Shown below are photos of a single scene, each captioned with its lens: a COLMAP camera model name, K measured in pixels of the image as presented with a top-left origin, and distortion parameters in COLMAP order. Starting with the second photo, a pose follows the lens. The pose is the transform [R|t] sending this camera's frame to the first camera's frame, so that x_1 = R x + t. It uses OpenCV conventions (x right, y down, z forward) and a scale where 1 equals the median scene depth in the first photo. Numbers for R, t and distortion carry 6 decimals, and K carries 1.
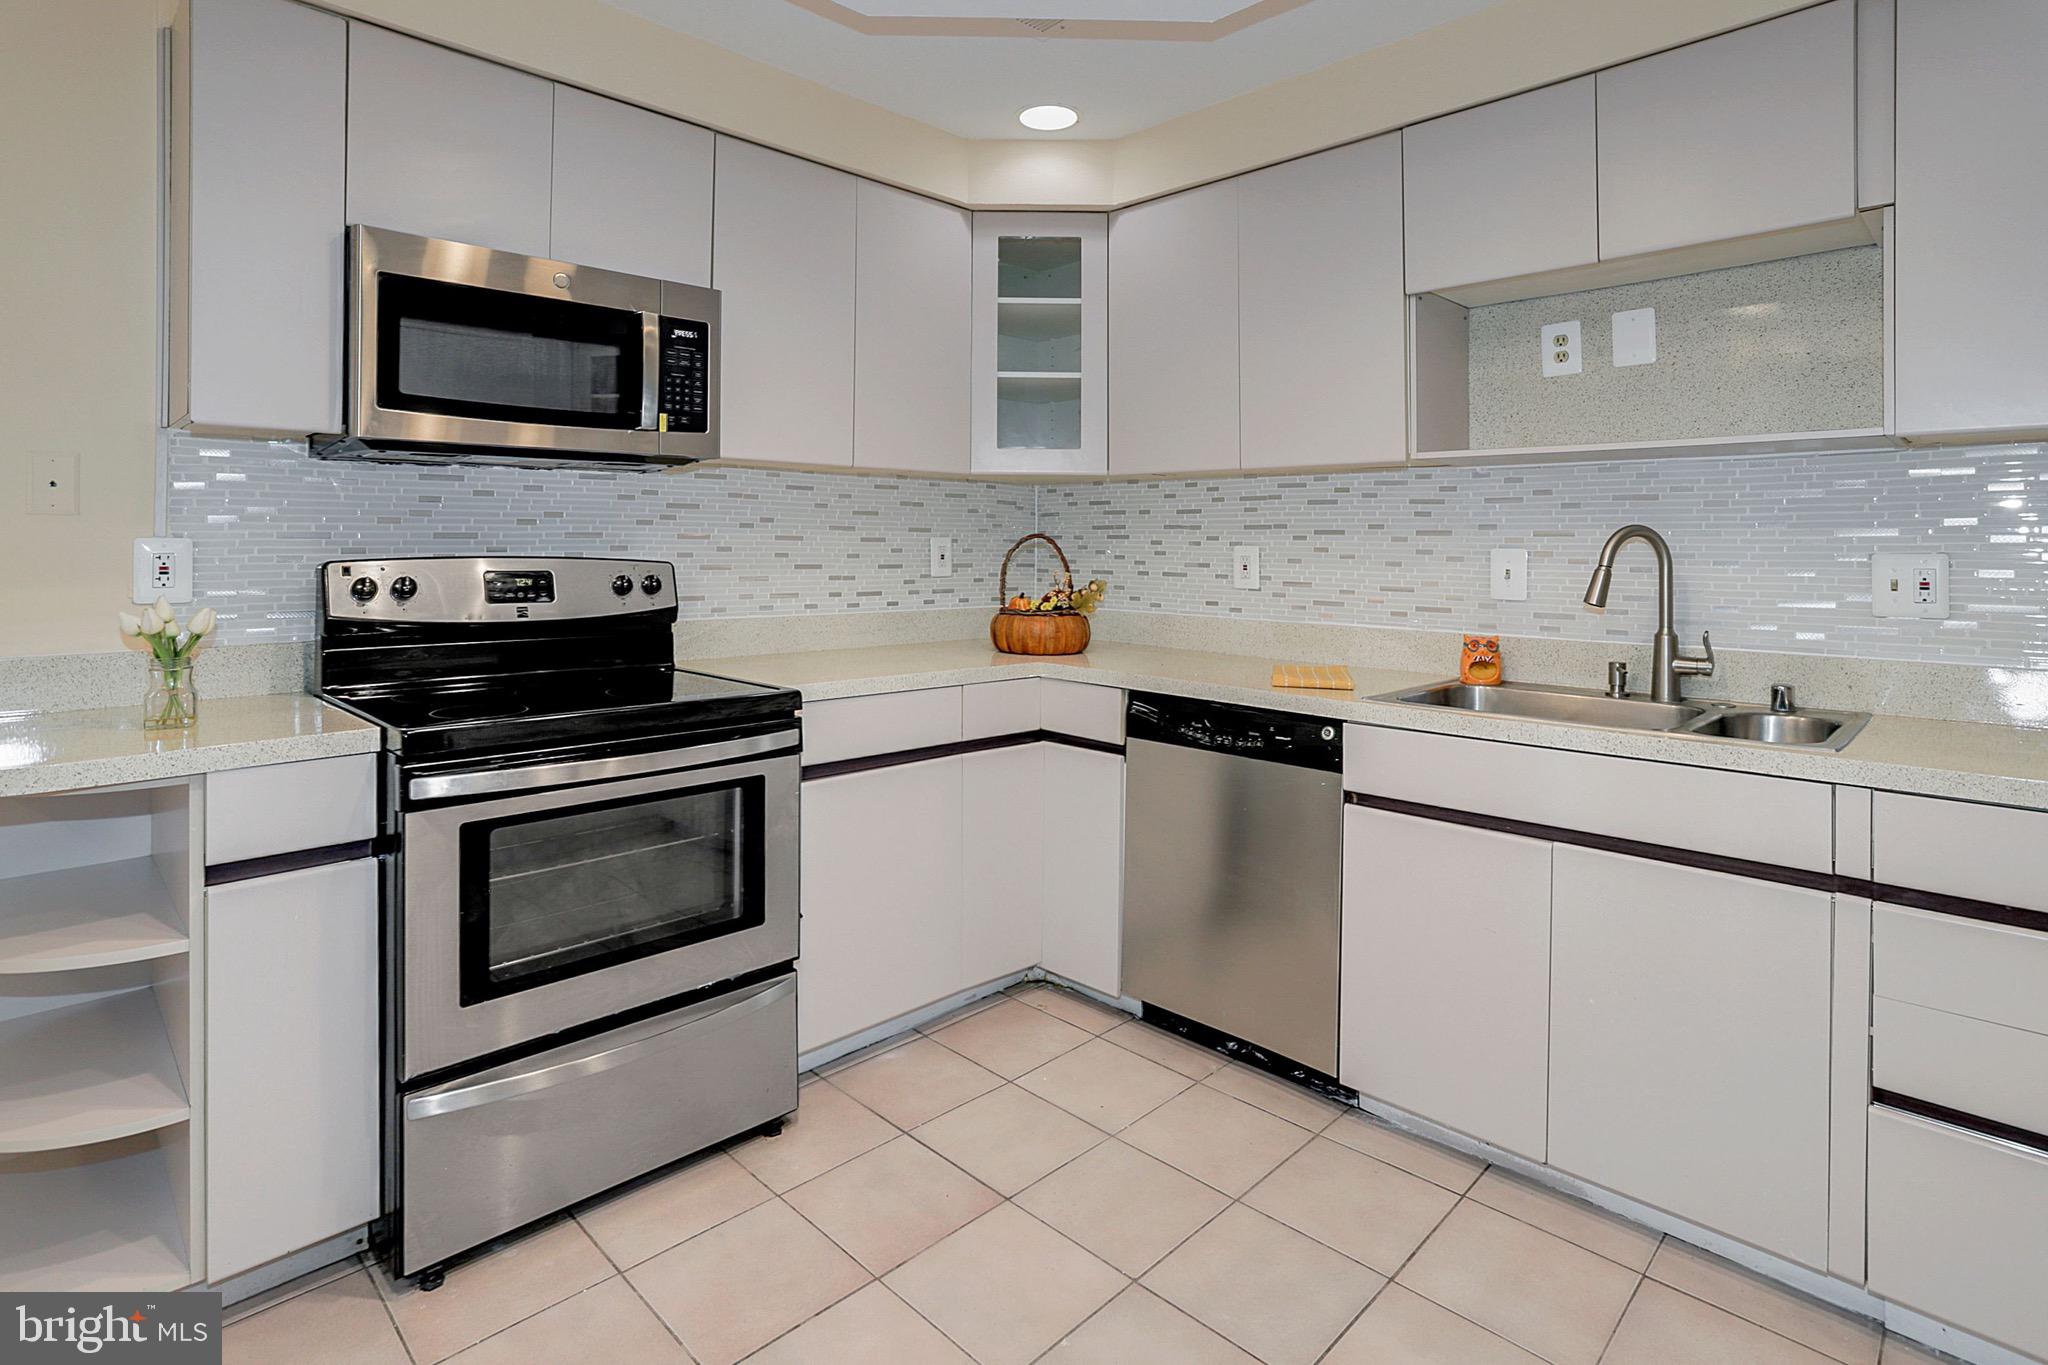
lens RADIAL K [[1041.9, 0, 1038.3], [0, 1041.9, 526.2], [0, 0, 1]] dist [-0.041945, 0.015480]
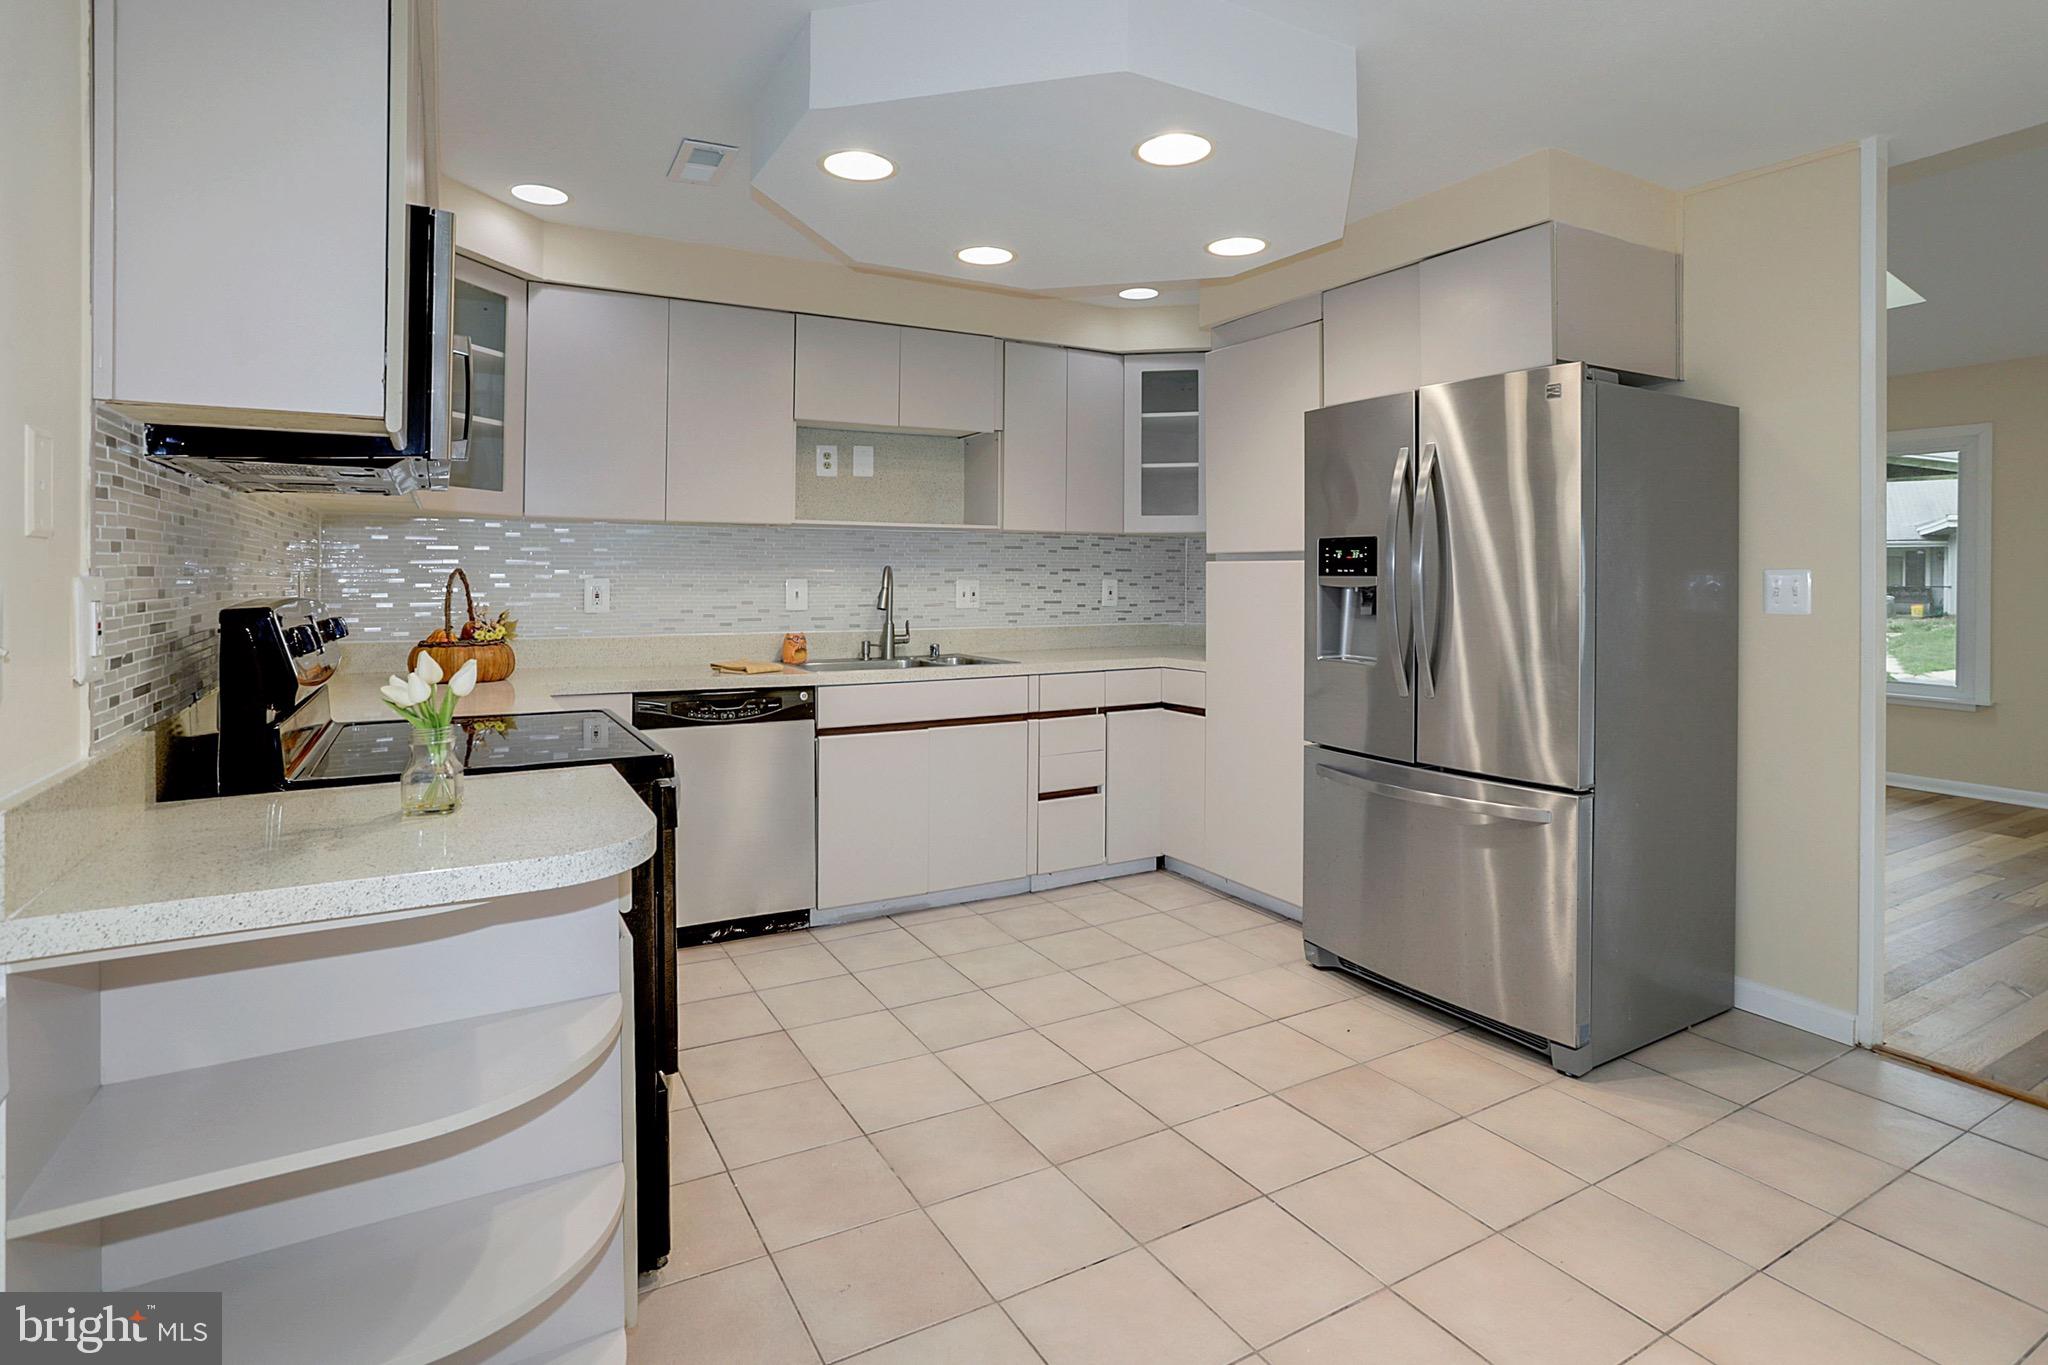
lens RADIAL K [[1033.0, 0, 1027.9], [0, 1033.0, 551.3], [0, 0, 1]] dist [-0.058974, 0.032030]
pose [[0.268652, 0.016502, 0.963096, -1.100247], [-0.015268, 0.999801, -0.012872, -0.006652], [-0.963116, -0.011246, 0.268850, 0.238012]]
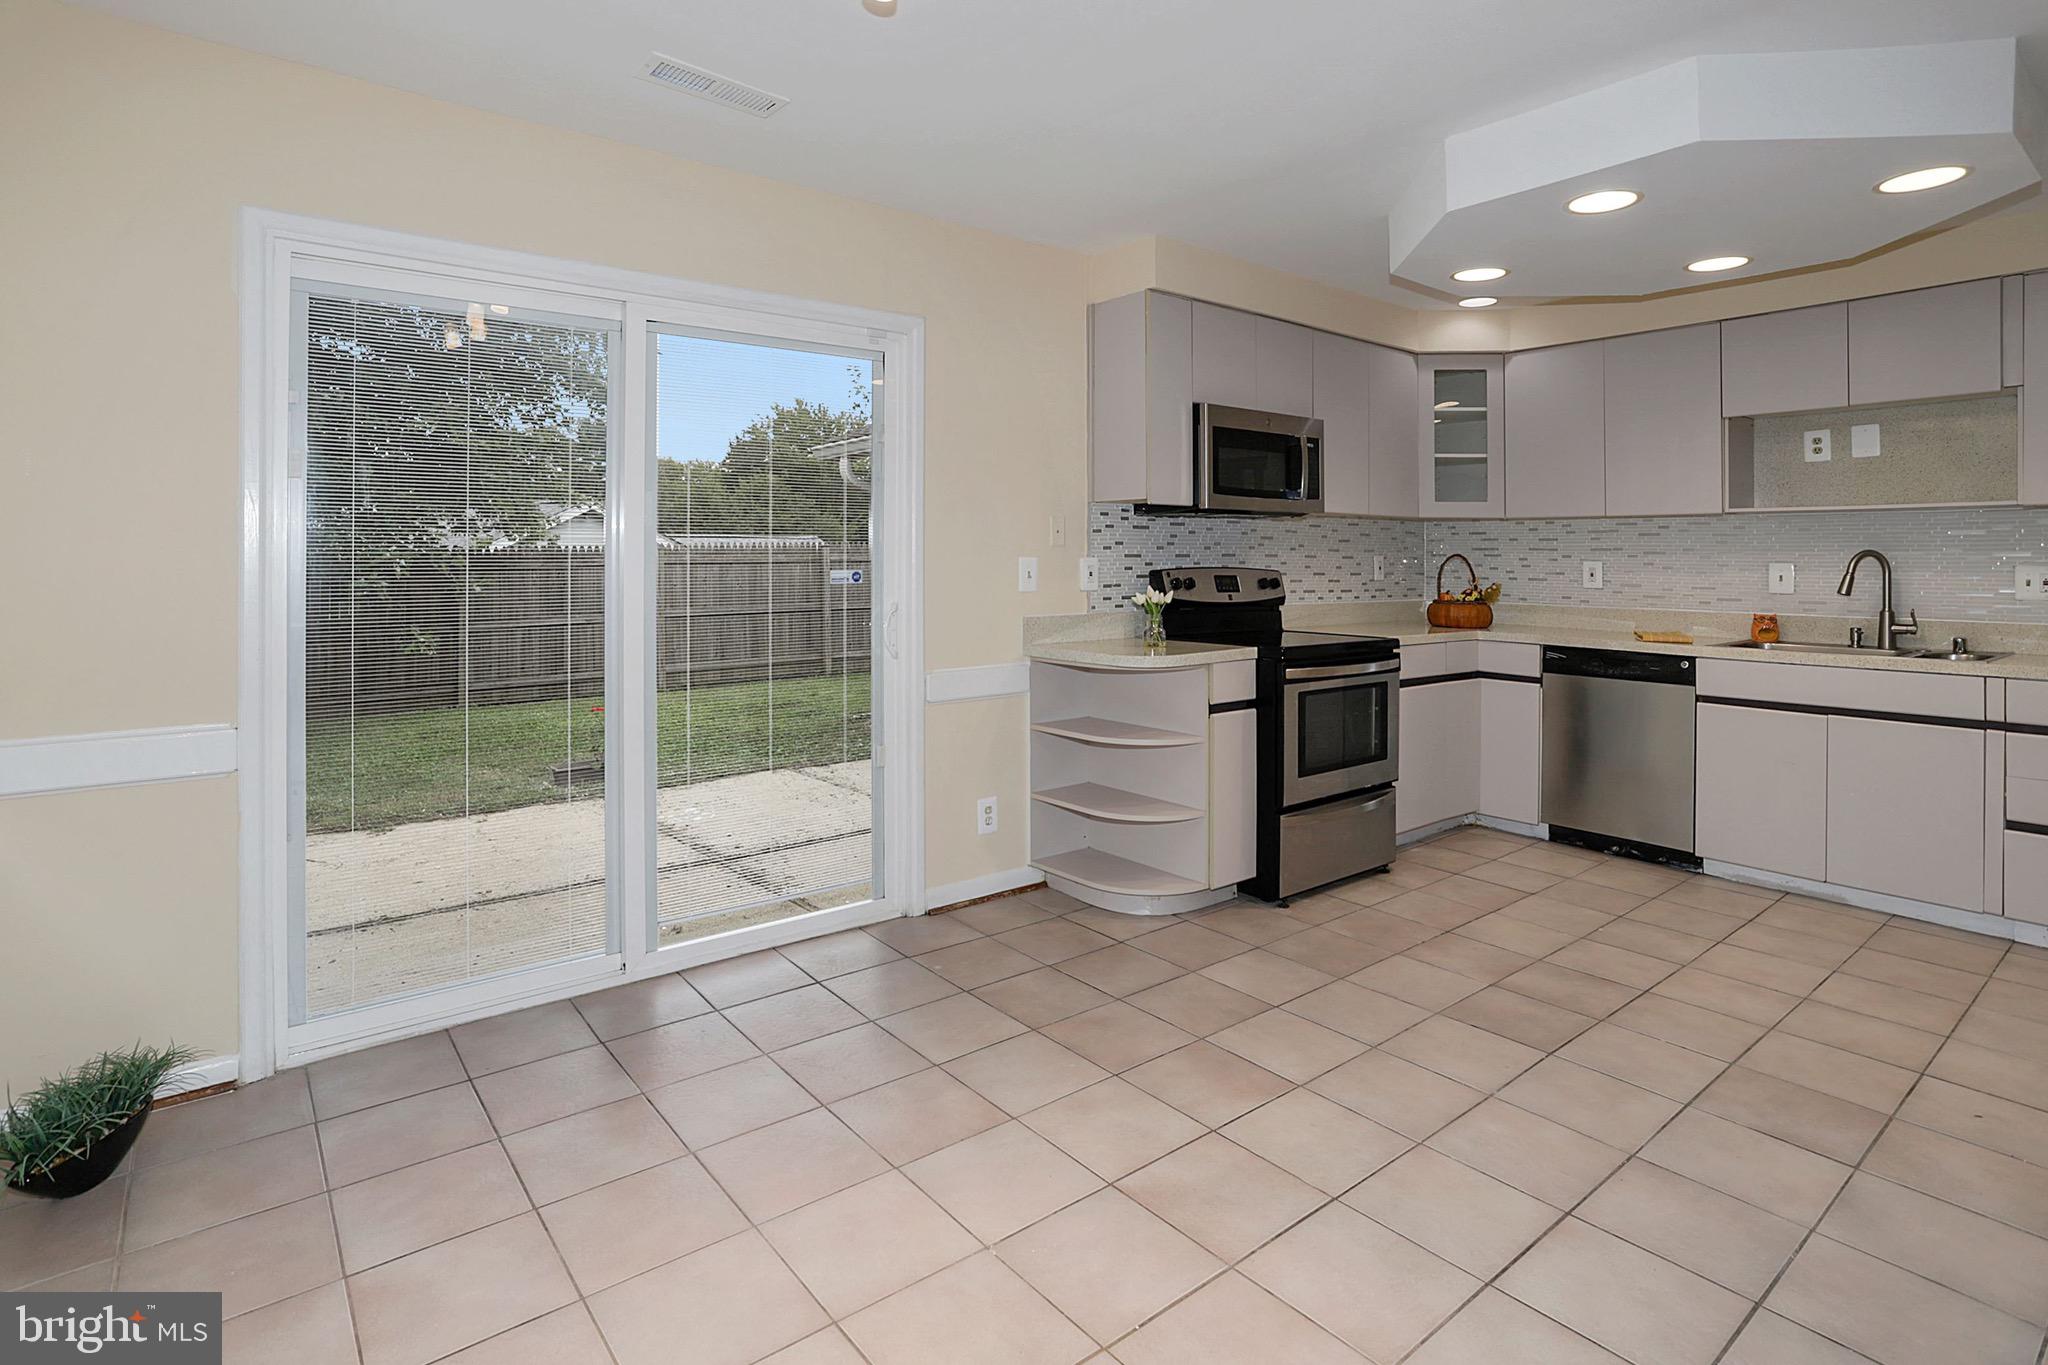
lens RADIAL K [[1033.0, 0, 1027.9], [0, 1033.0, 551.3], [0, 0, 1]] dist [-0.058974, 0.032030]
pose [[0.993232, -0.000769, -0.116146, -0.632215], [0.001910, 0.999951, 0.009717, -0.017447], [0.116133, -0.009874, 0.993185, -0.857752]]
